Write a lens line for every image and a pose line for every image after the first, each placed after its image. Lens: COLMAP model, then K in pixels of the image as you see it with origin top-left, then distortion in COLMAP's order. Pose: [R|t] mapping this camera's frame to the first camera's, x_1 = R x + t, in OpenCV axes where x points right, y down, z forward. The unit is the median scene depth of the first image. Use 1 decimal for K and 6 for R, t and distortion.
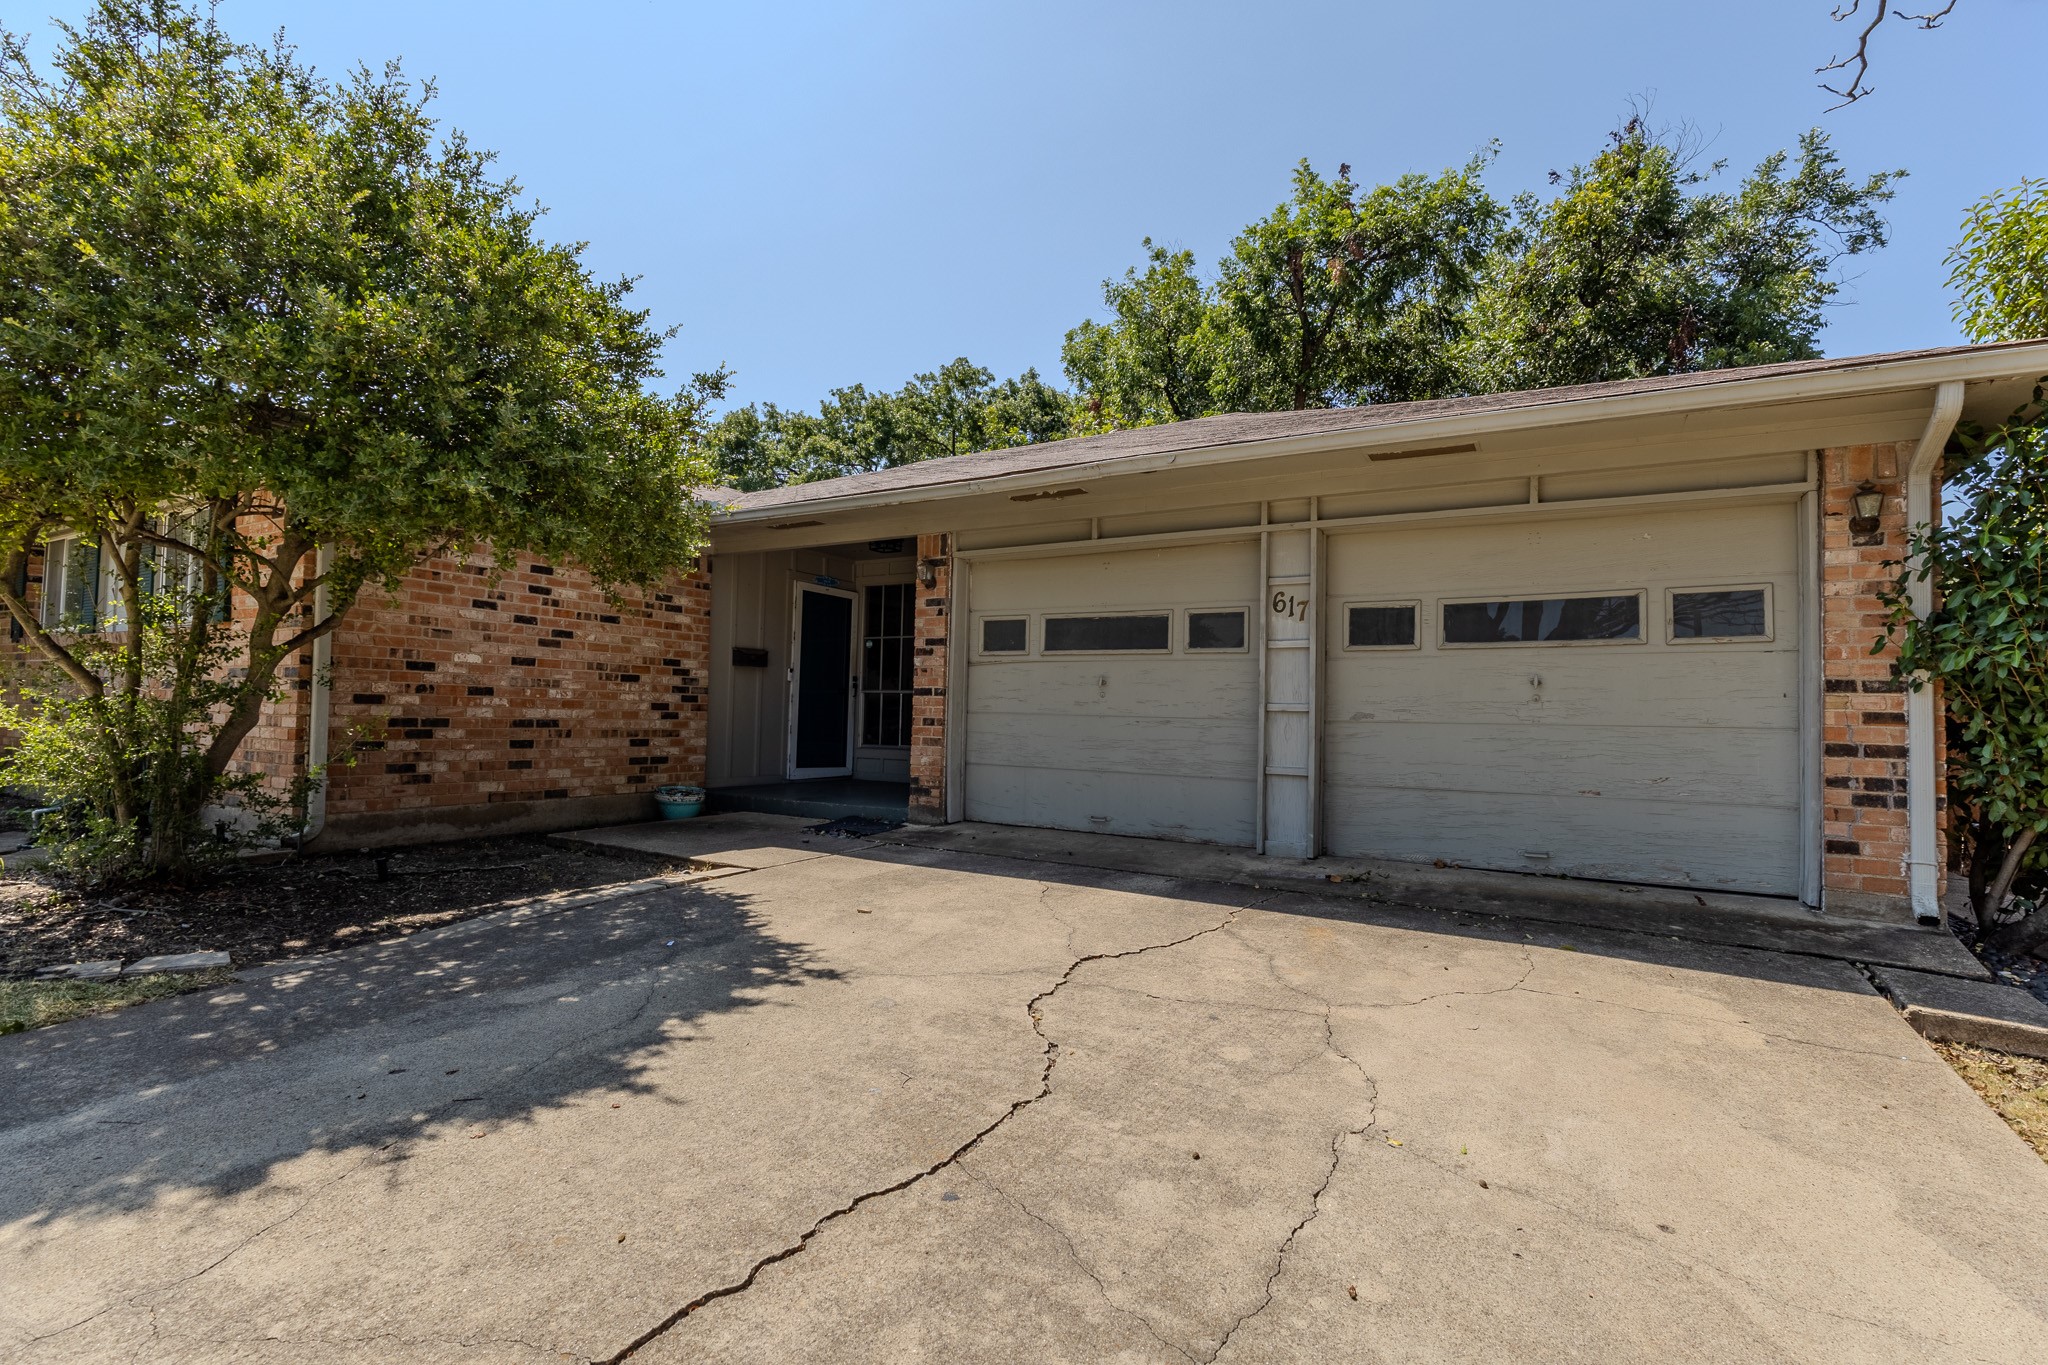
lens RADIAL K [[928.1, 0, 1024.0], [0, 928.1, 682.5], [0, 0, 1]] dist [0.000445, 0.000125]
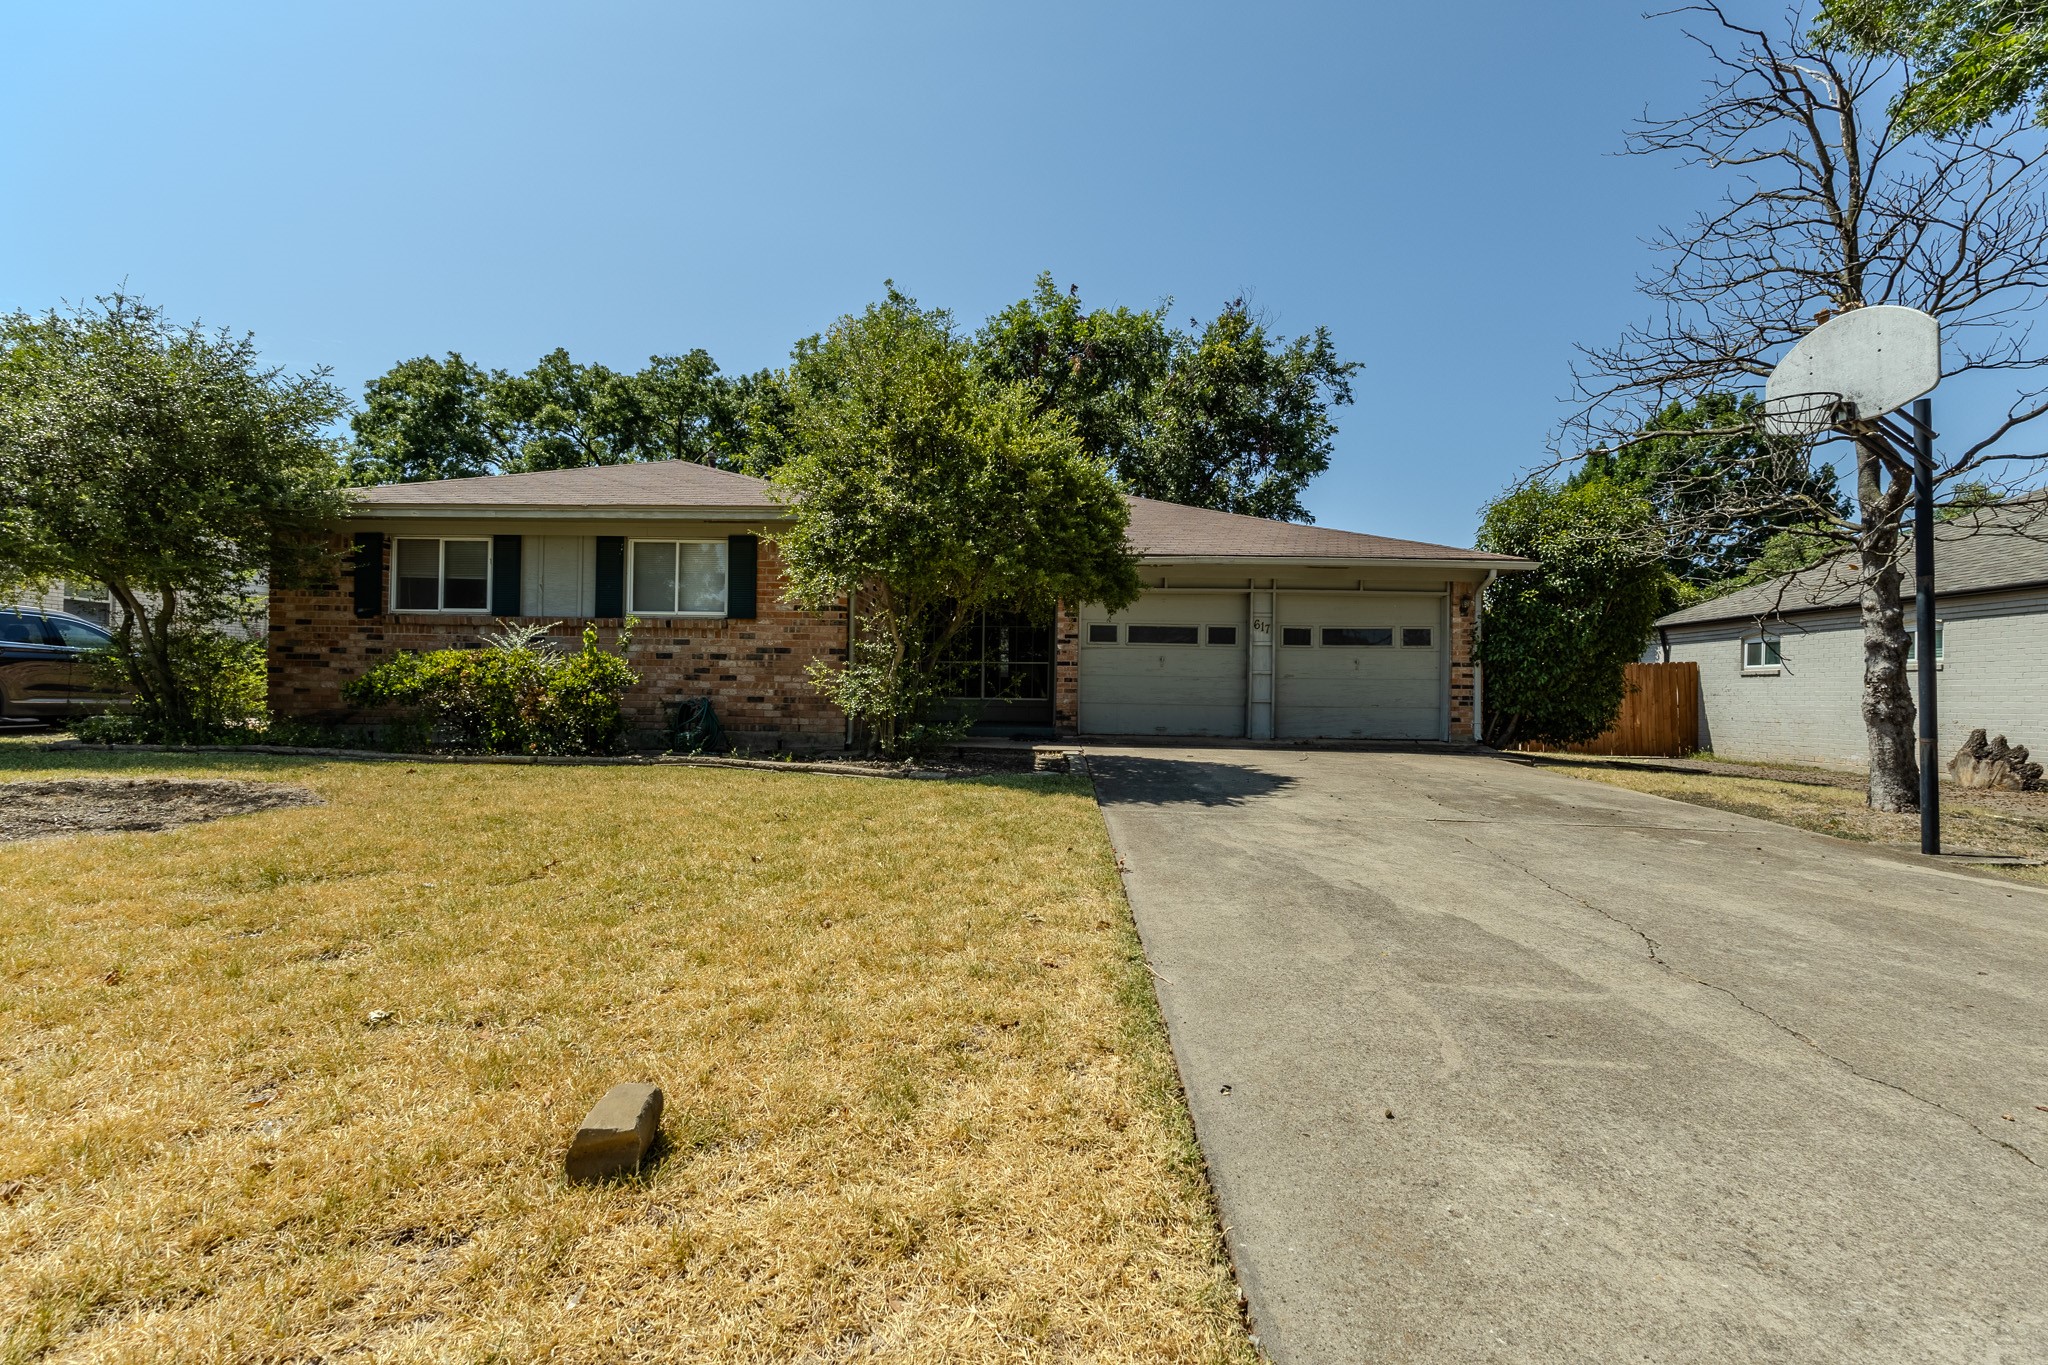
lens RADIAL K [[928.1, 0, 1024.0], [0, 928.1, 682.5], [0, 0, 1]] dist [0.000445, 0.000125]
pose [[0.877349, -0.003641, 0.479839, -1.151842], [-0.012892, 0.999431, 0.031156, -0.009331], [-0.479680, -0.033521, 0.876803, -0.609853]]
